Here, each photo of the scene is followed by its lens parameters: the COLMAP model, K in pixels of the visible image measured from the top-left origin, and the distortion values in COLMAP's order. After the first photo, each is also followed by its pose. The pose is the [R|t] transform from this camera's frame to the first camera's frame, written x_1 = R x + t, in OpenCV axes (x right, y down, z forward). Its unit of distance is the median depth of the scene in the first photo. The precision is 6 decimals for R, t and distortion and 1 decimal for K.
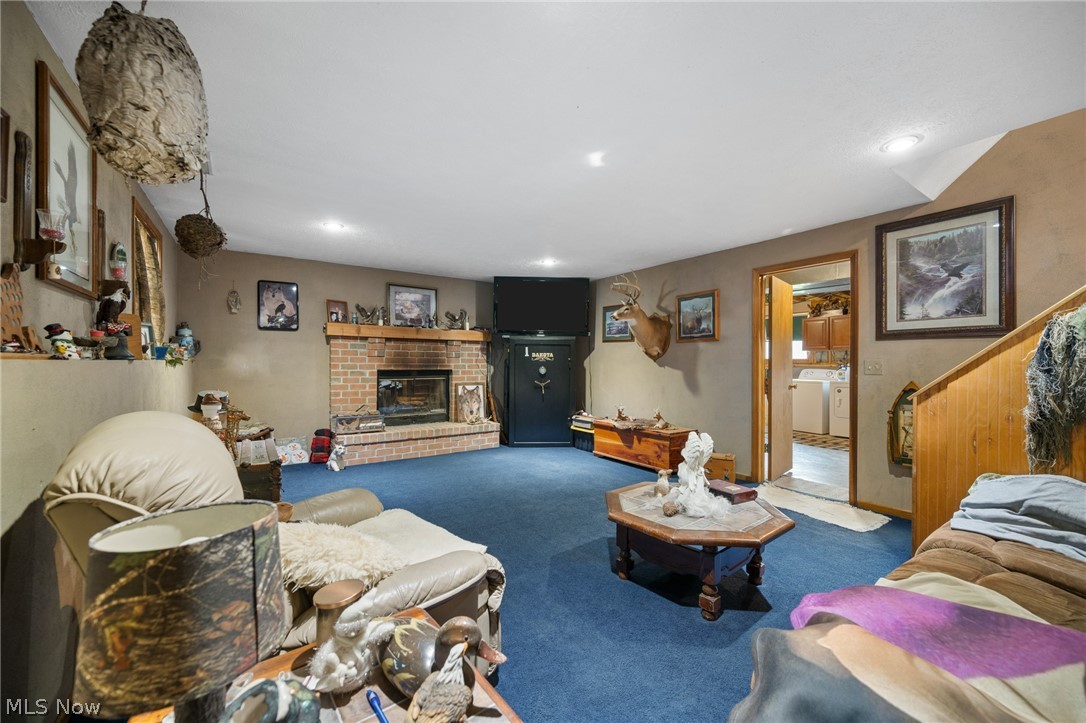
lens RADIAL K [[426.8, 0, 542.9], [0, 426.8, 373.2], [0, 0, 1]] dist [-0.000446, 0.000143]
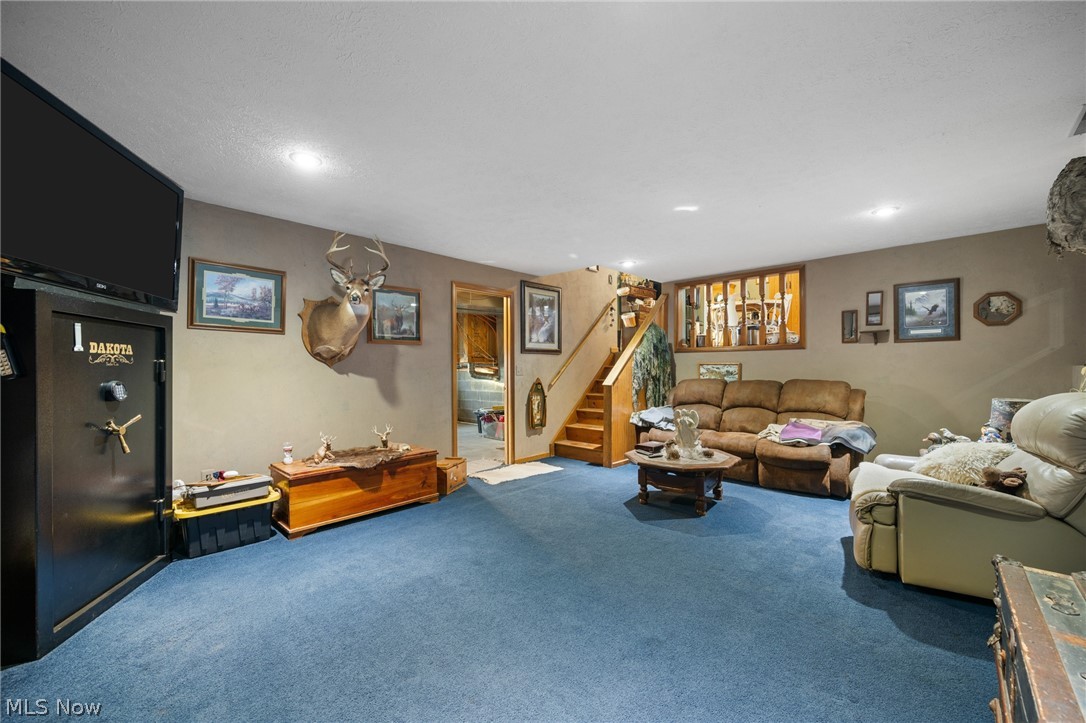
lens RADIAL K [[426.8, 0, 542.9], [0, 426.8, 373.2], [0, 0, 1]] dist [-0.000446, 0.000143]
pose [[-0.210813, -0.015250, 0.977407, -0.505262], [0.025820, 0.999443, 0.021163, -0.023376], [-0.977185, 0.029698, -0.210302, 0.830578]]
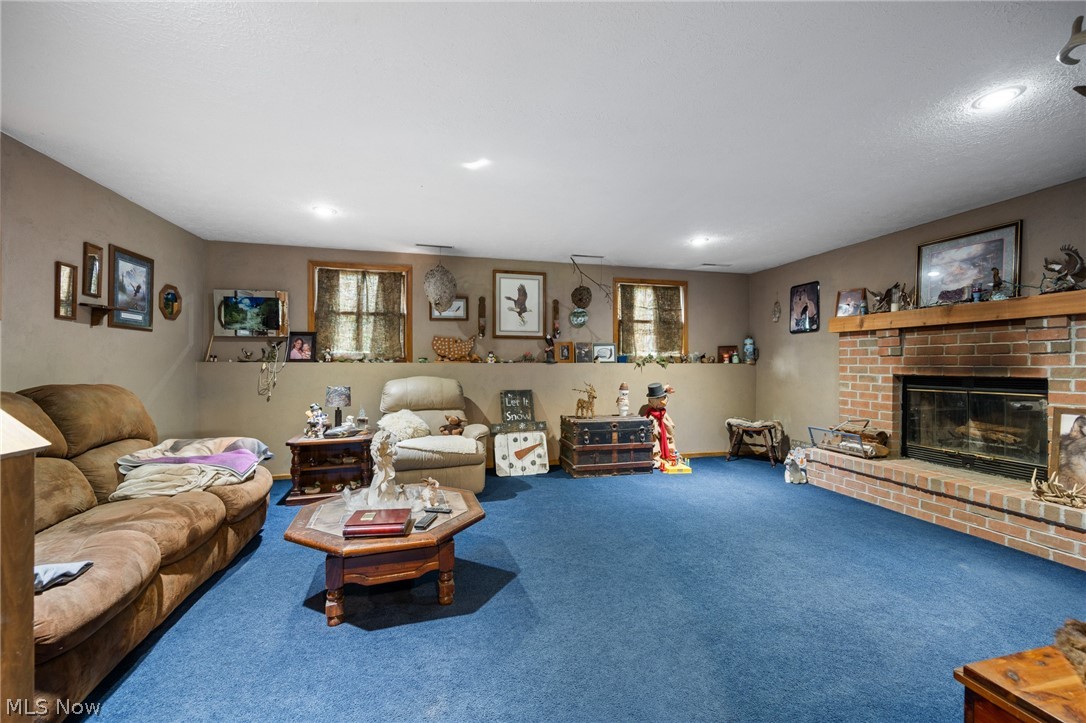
lens RADIAL K [[426.8, 0, 542.9], [0, 426.8, 373.2], [0, 0, 1]] dist [-0.000446, 0.000143]
pose [[-0.350935, 0.014533, -0.936287, 0.505240], [-0.025096, 0.999374, 0.024919, -0.014055], [0.936063, 0.032242, -0.350351, 0.740420]]
